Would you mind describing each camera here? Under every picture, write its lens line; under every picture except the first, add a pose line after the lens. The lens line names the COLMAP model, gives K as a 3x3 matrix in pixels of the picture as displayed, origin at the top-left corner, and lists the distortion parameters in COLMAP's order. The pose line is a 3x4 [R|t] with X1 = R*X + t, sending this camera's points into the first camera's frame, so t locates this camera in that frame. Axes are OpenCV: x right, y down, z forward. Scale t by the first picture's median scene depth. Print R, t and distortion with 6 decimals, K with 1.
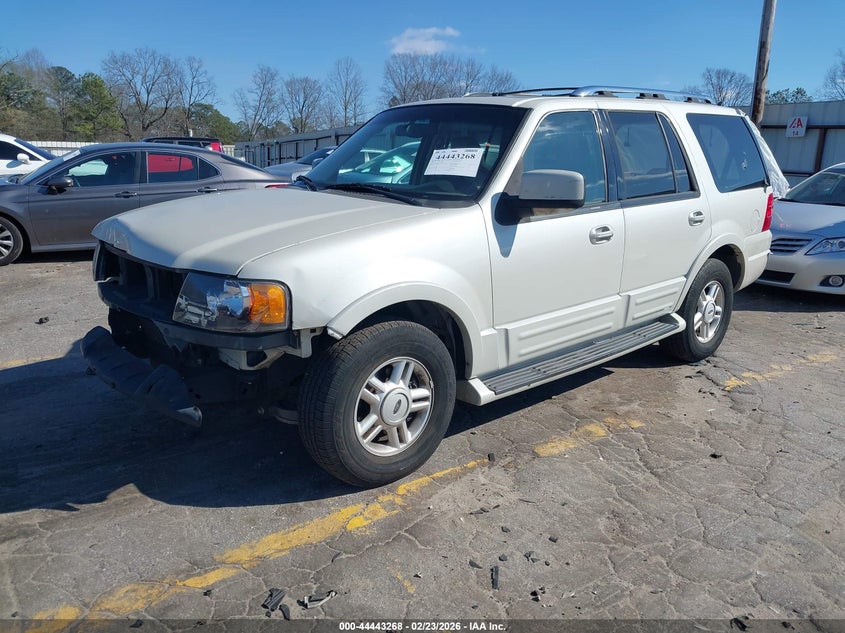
lens RADIAL K [[691.1, 0, 437.3], [0, 691.1, 316.4], [0, 0, 1]] dist [-0.011461, -0.006515]
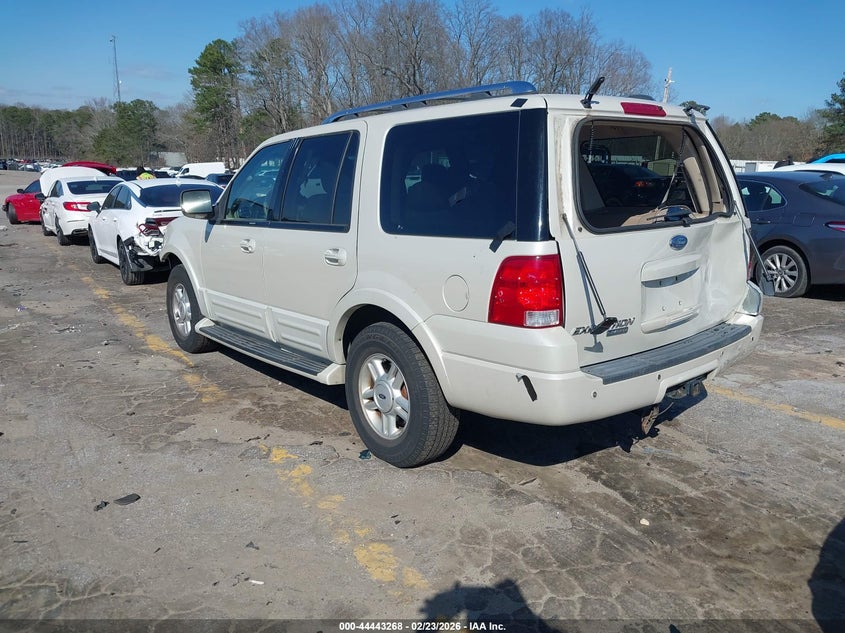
lens RADIAL K [[691.1, 0, 437.3], [0, 691.1, 316.4], [0, 0, 1]] dist [-0.011461, -0.006515]
pose [[-0.059359, 0.183206, -0.981281, 1.135383], [-0.246561, 0.949866, 0.192256, -0.250145], [0.967308, 0.253358, -0.011212, 1.093691]]
